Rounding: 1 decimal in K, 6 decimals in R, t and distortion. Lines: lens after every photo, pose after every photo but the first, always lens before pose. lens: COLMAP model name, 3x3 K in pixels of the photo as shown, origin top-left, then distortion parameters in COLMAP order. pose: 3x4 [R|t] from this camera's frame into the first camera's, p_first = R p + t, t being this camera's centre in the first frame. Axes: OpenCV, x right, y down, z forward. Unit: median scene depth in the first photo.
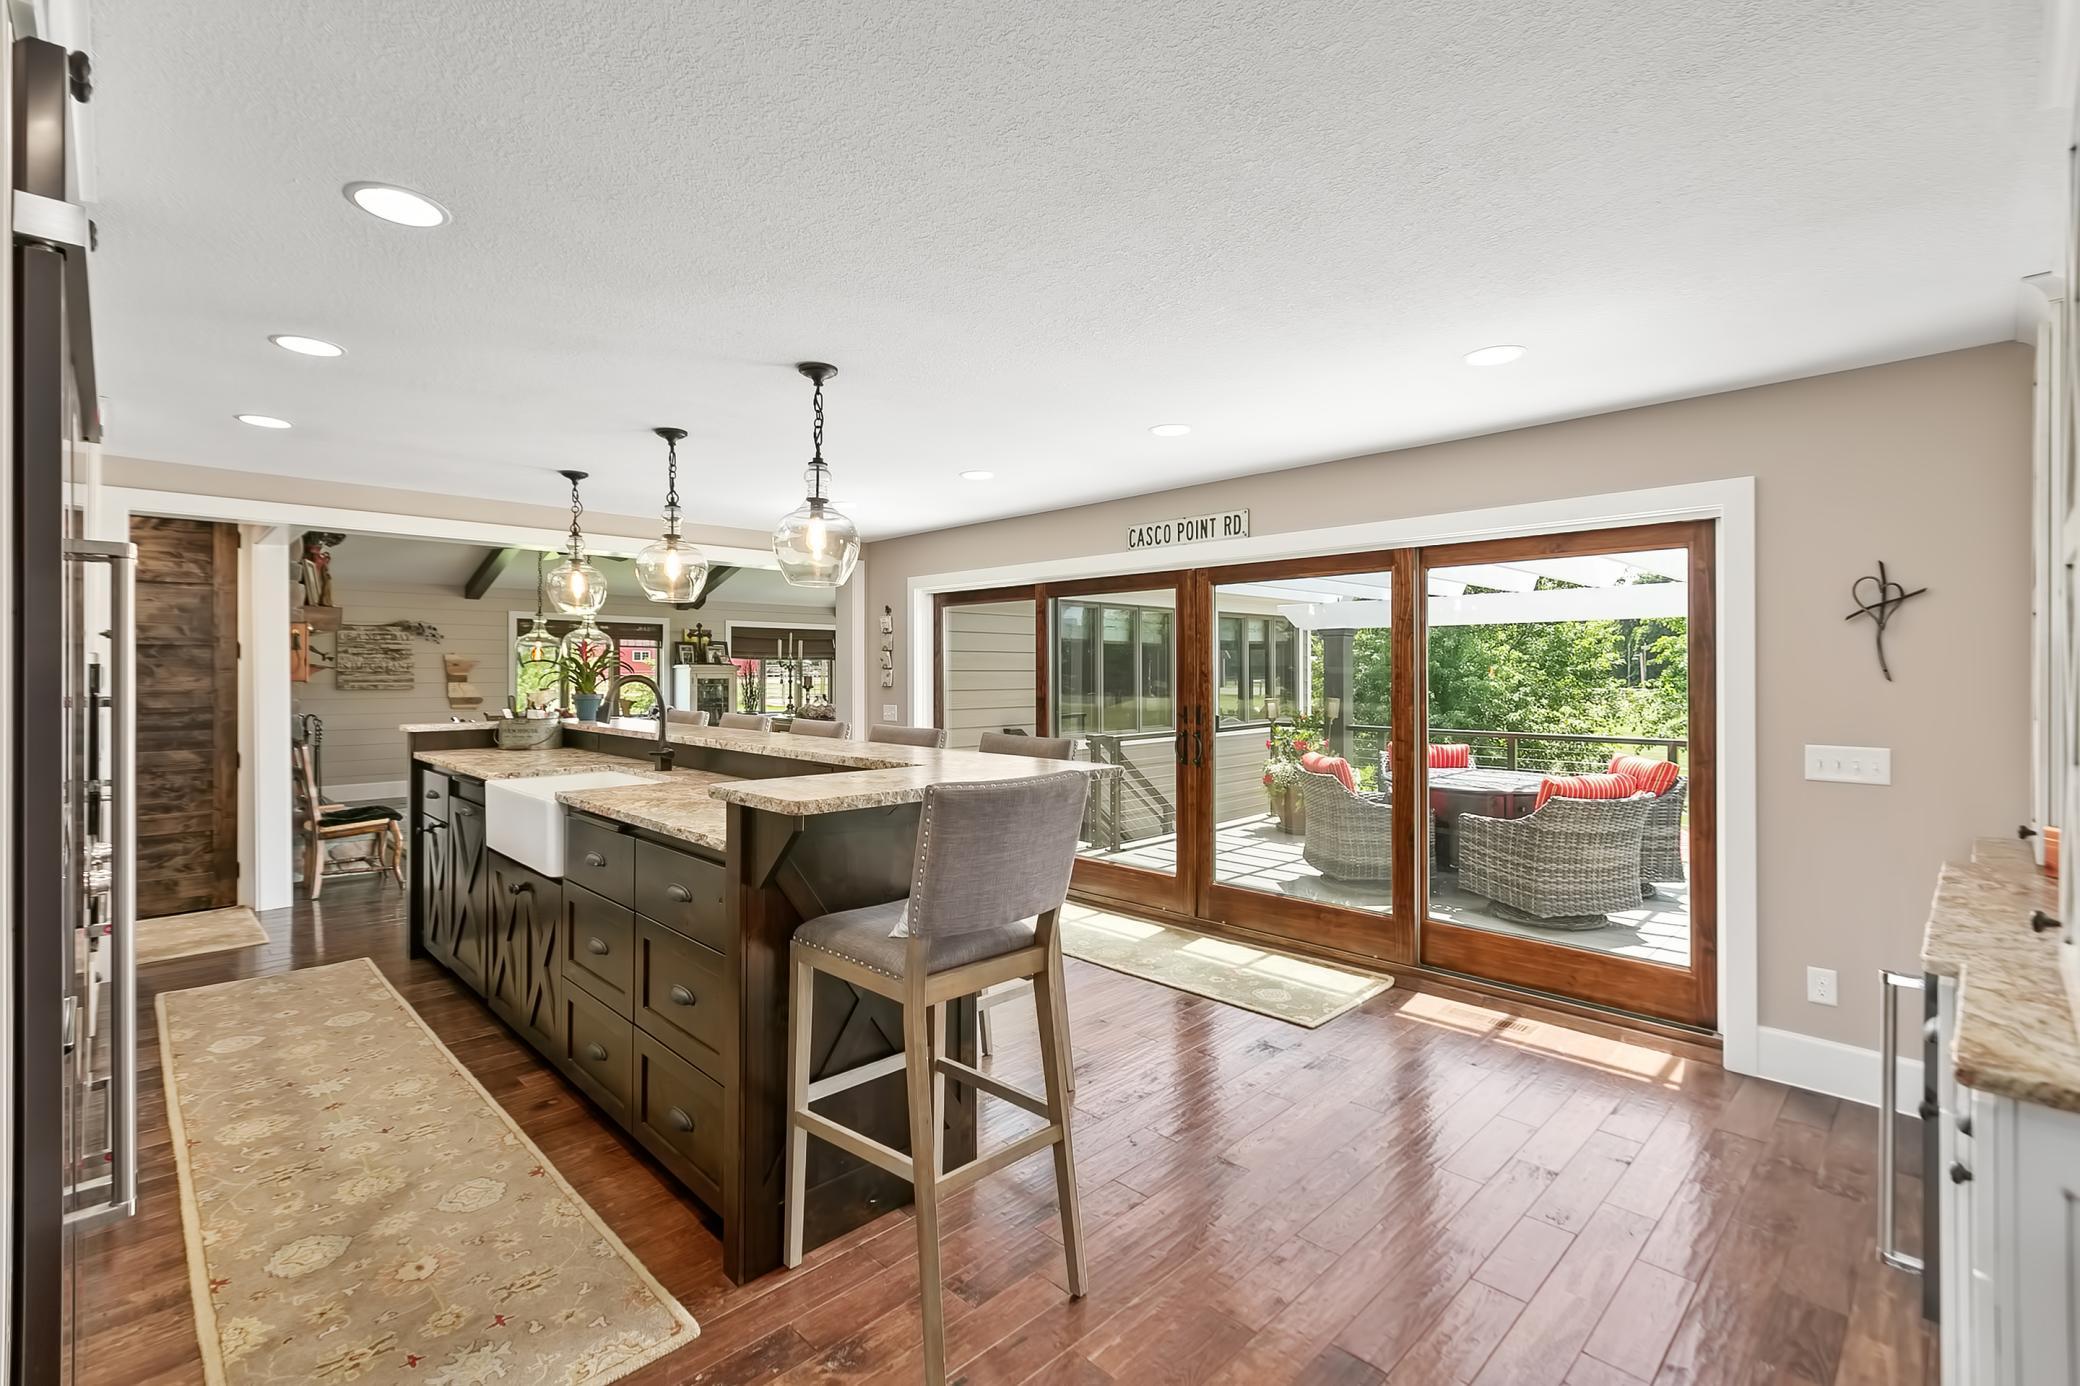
lens RADIAL K [[924.4, 0, 1040.0], [0, 924.4, 693.0], [0, 0, 1]] dist [0.003840, -0.000422]
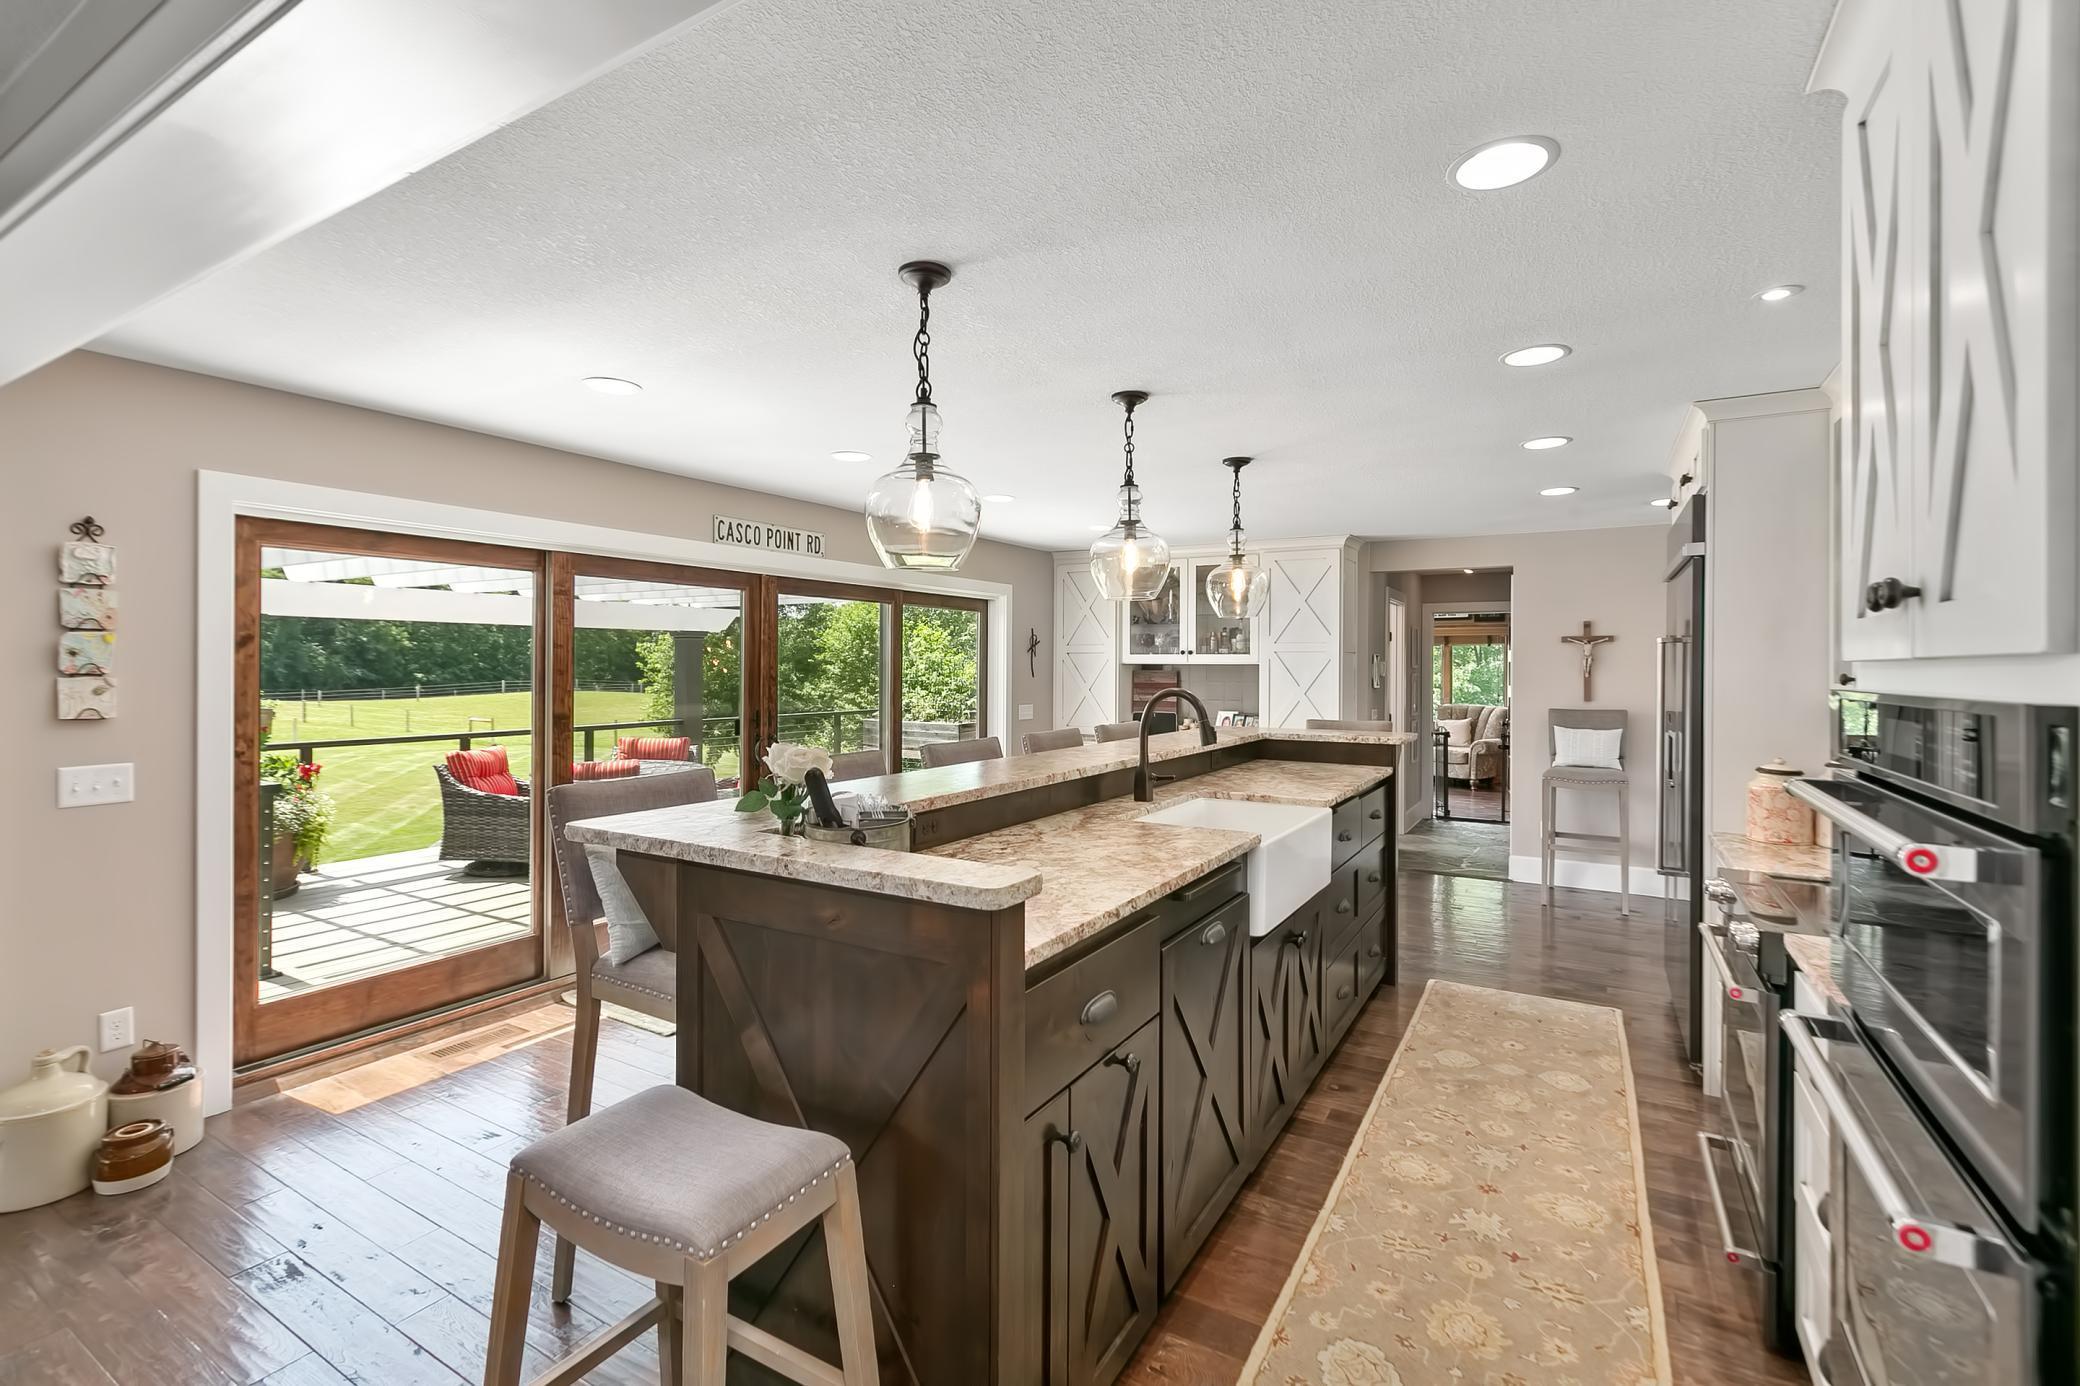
lens RADIAL K [[924.4, 0, 1040.0], [0, 924.4, 693.0], [0, 0, 1]] dist [0.003840, -0.000422]
pose [[-0.252991, -0.023849, 0.967175, -1.016442], [0.026080, 0.999165, 0.031460, -0.033502], [-0.967117, 0.033183, -0.252157, 1.104955]]
